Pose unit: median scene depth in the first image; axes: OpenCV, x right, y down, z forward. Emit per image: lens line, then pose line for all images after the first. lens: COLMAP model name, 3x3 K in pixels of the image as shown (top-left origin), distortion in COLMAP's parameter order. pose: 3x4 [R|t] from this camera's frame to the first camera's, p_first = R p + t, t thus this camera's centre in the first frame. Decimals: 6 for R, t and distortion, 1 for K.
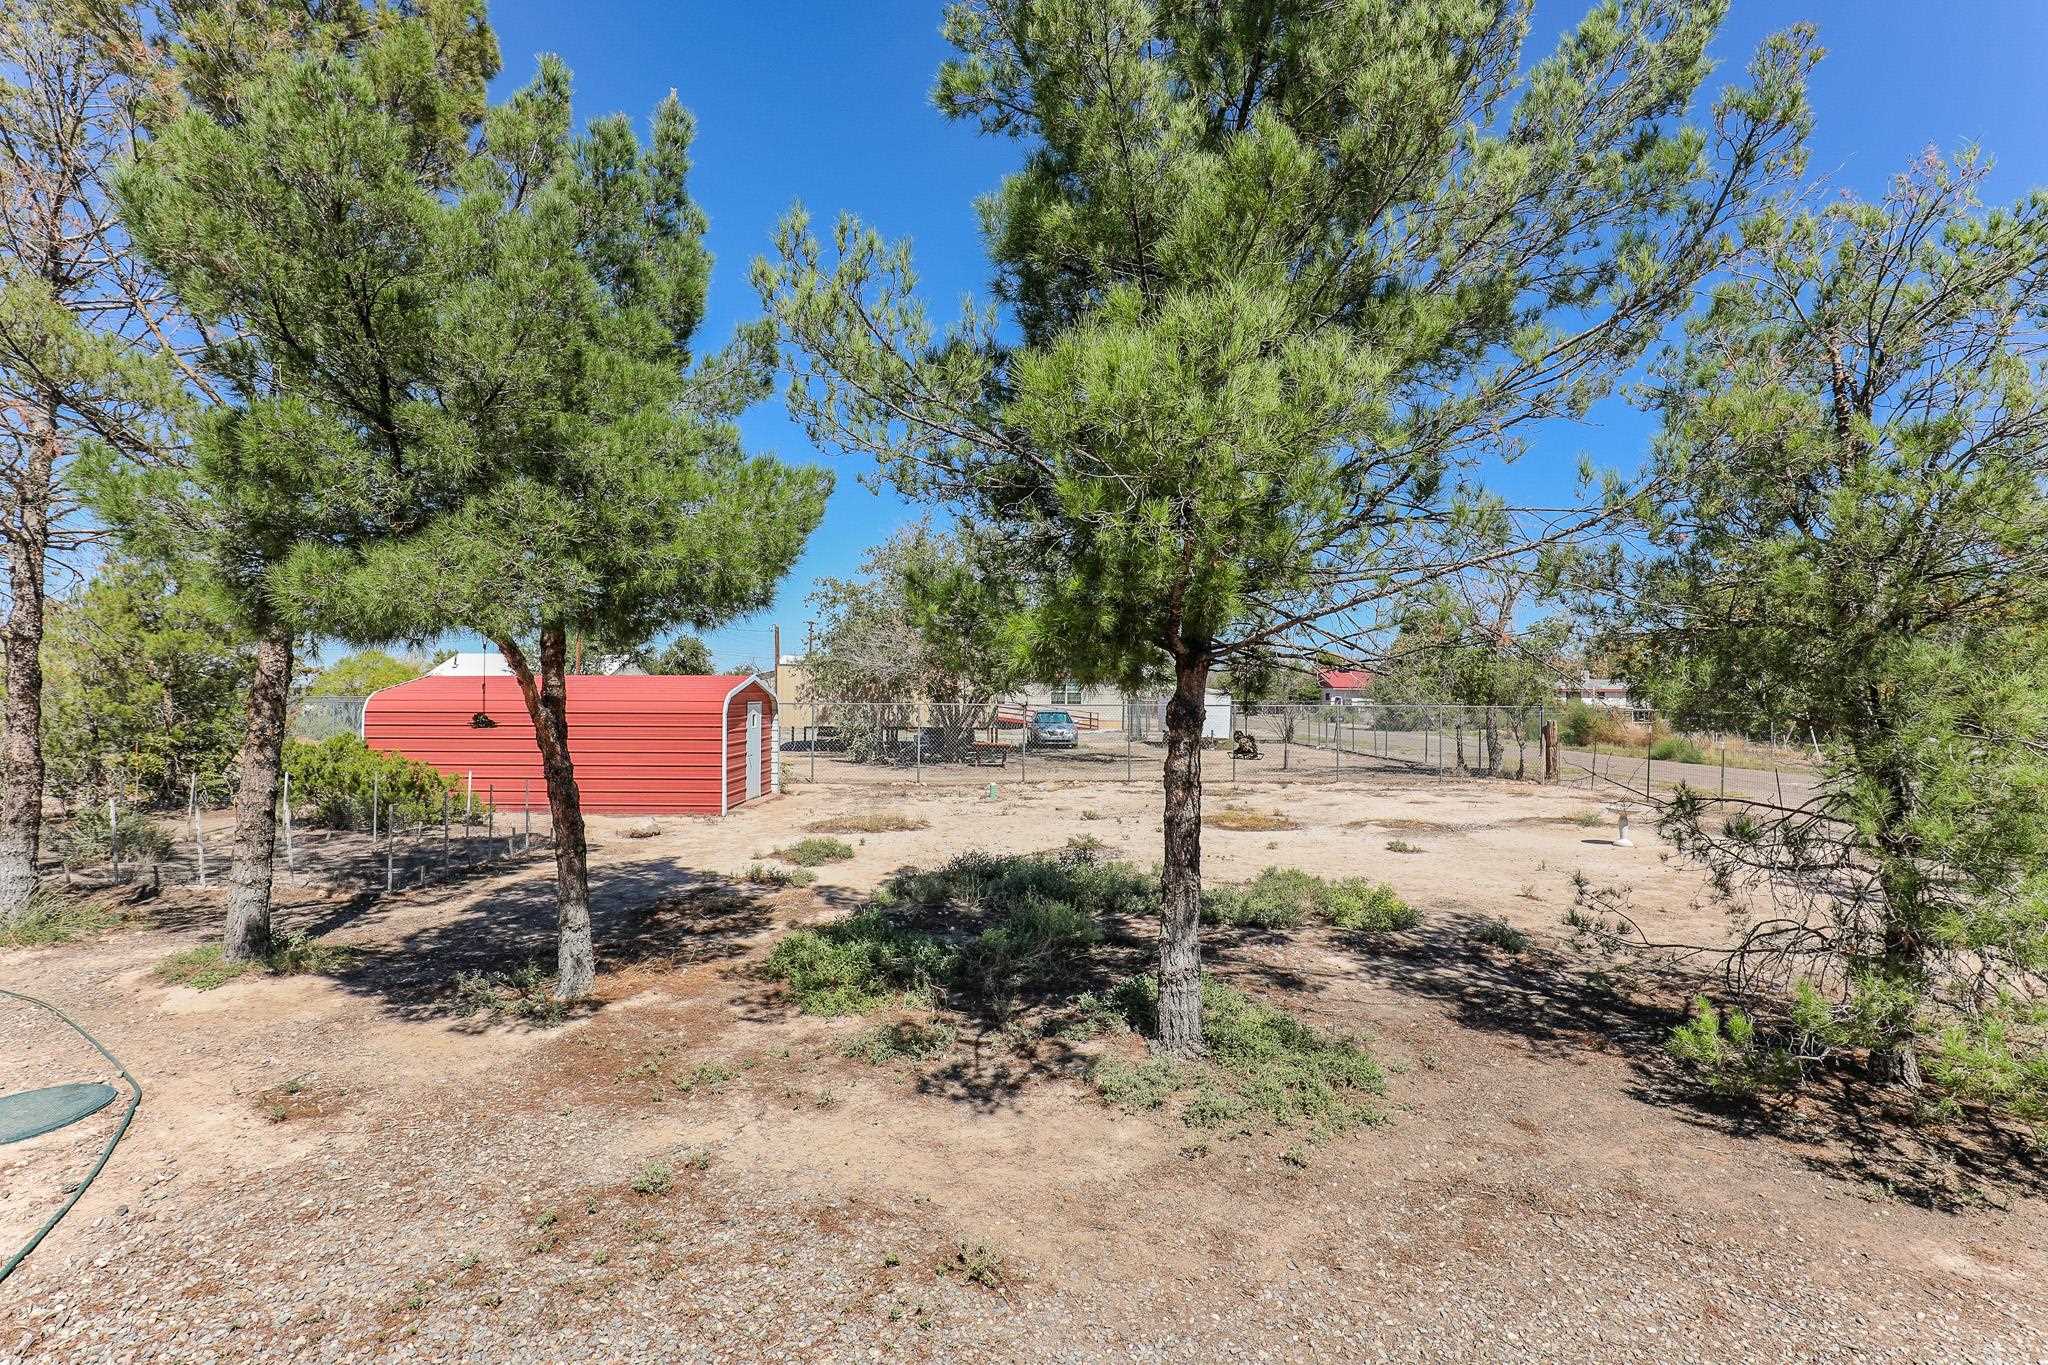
lens RADIAL K [[939.0, 0, 1030.4], [0, 939.0, 679.5], [0, 0, 1]] dist [-0.025457, 0.001261]
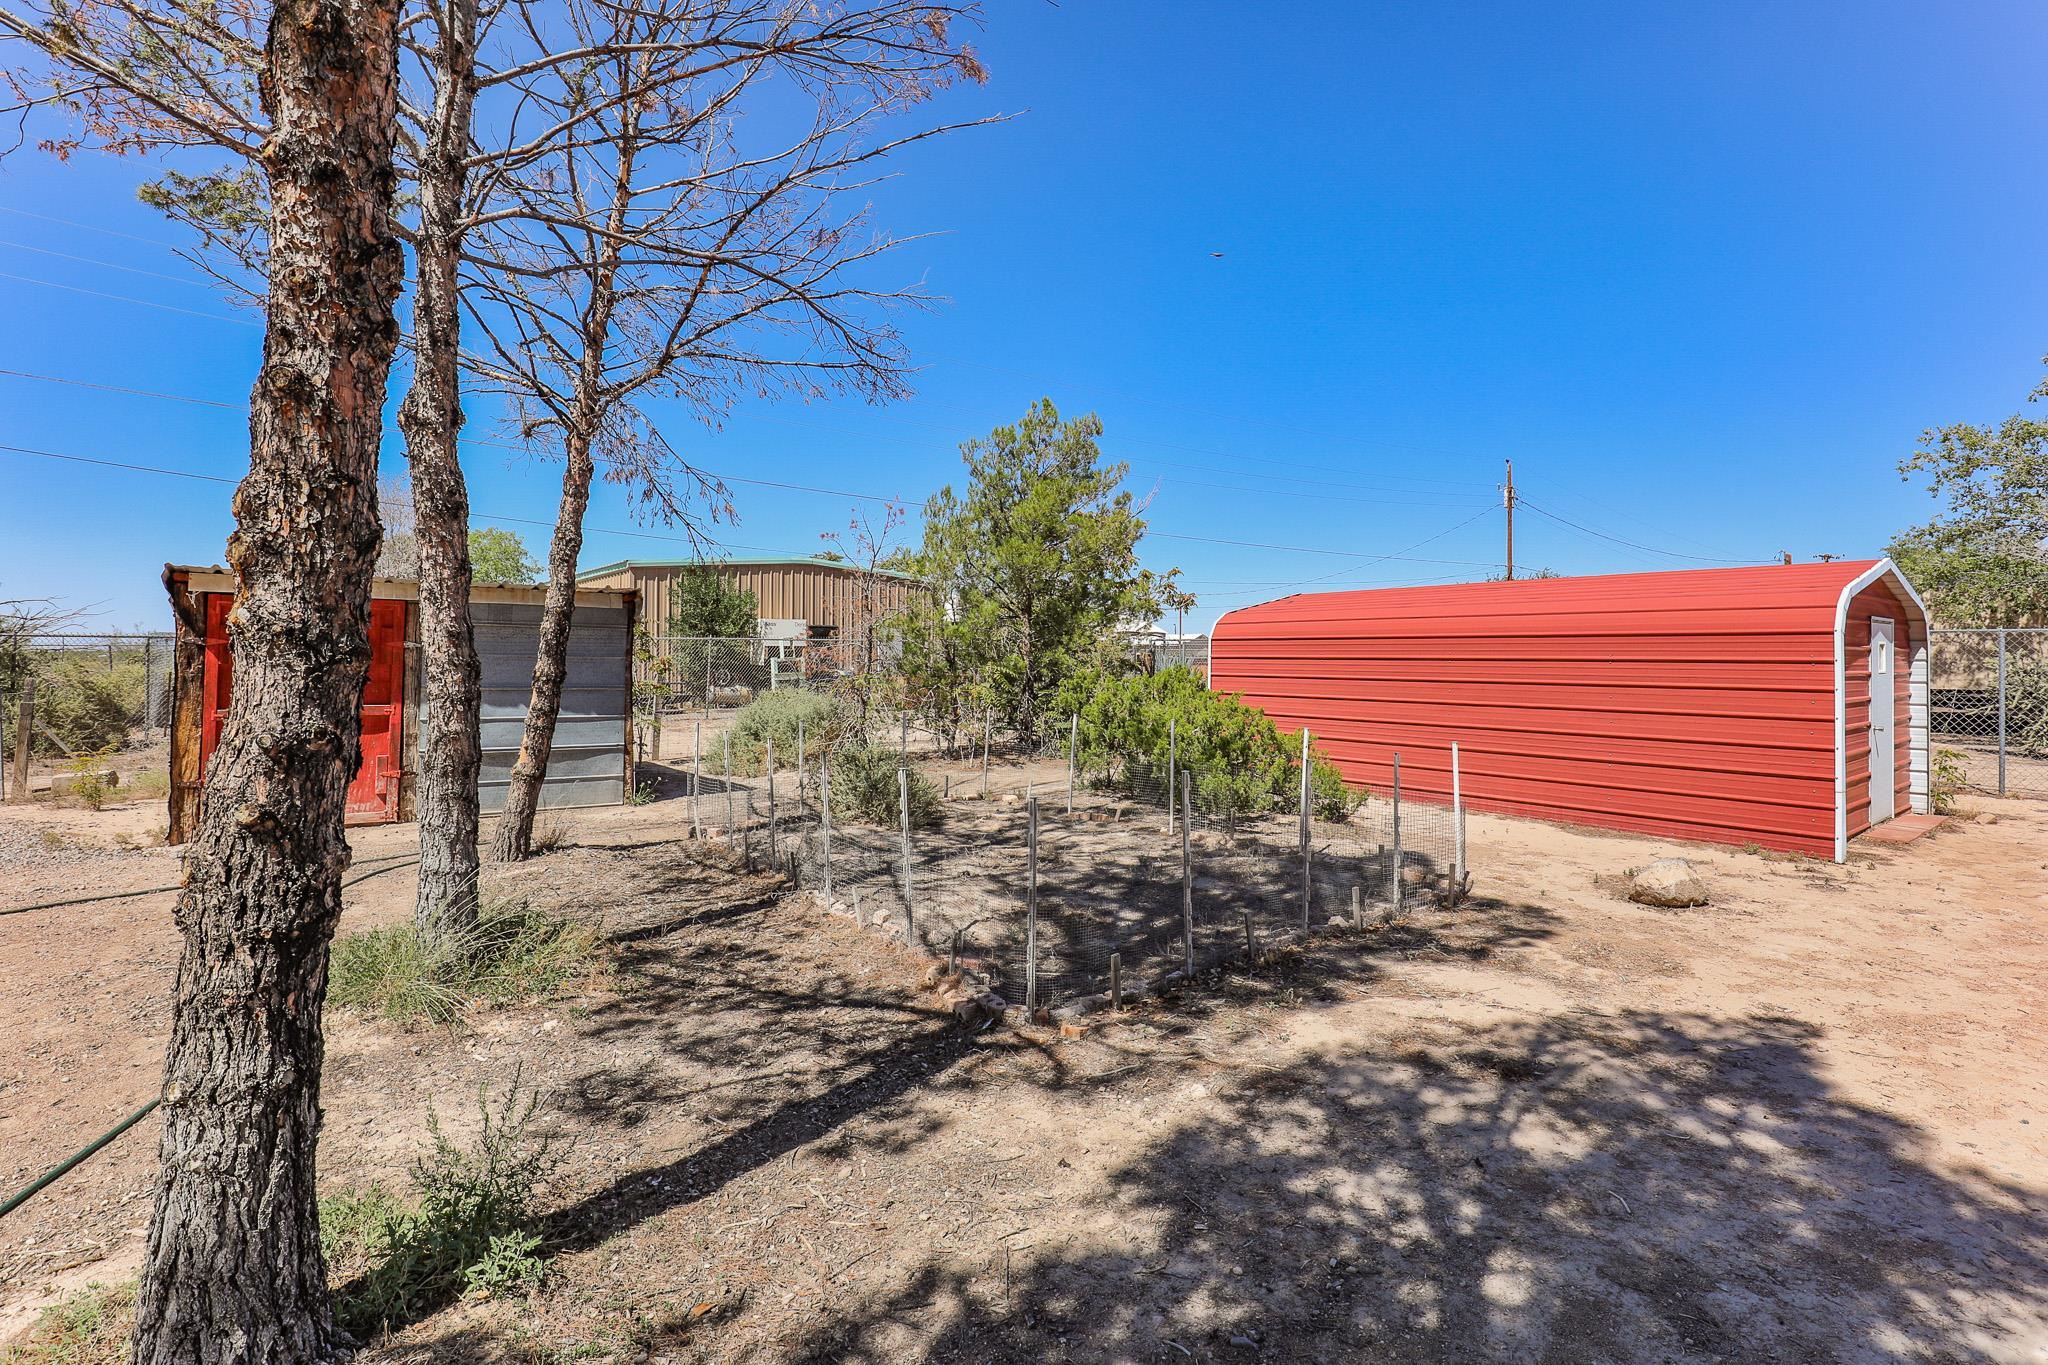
lens RADIAL K [[964.6, 0, 1047.2], [0, 964.6, 644.1], [0, 0, 1]] dist [-0.023606, 0.000300]
pose [[0.611973, -0.013215, -0.790768, -0.447275], [0.011266, 0.999905, -0.007992, 0.093018], [0.790798, -0.004018, 0.612064, 0.957658]]
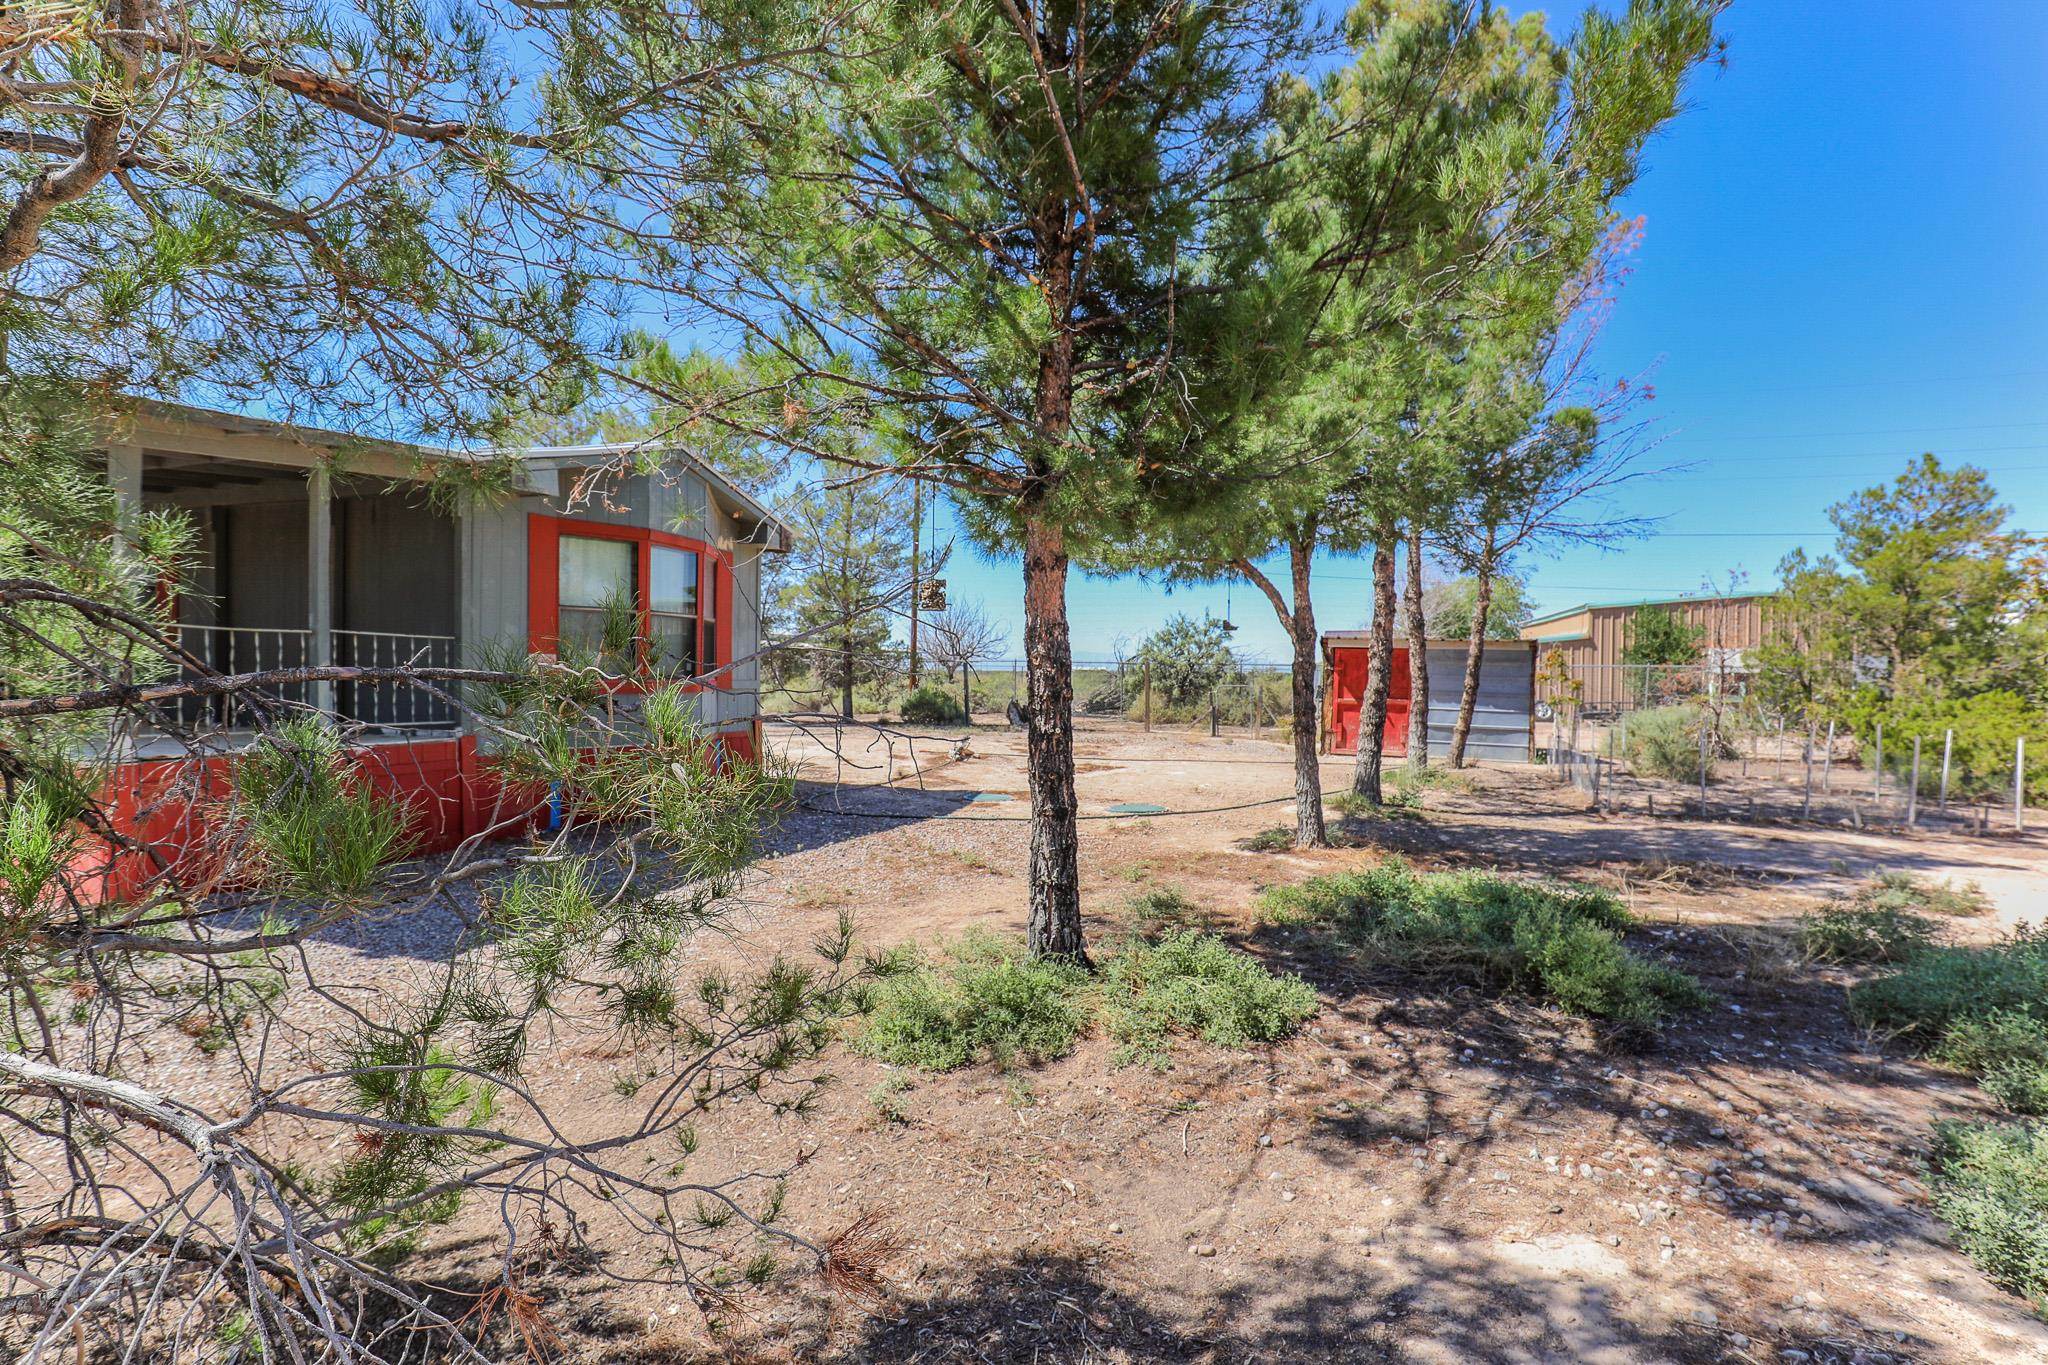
lens RADIAL K [[939.0, 0, 1030.4], [0, 939.0, 679.5], [0, 0, 1]] dist [-0.025457, 0.001261]
pose [[-0.337306, -0.002022, -0.941393, 0.697930], [-0.004255, 0.999991, -0.000624, 0.104032], [0.941385, 0.003795, -0.337311, 0.935937]]
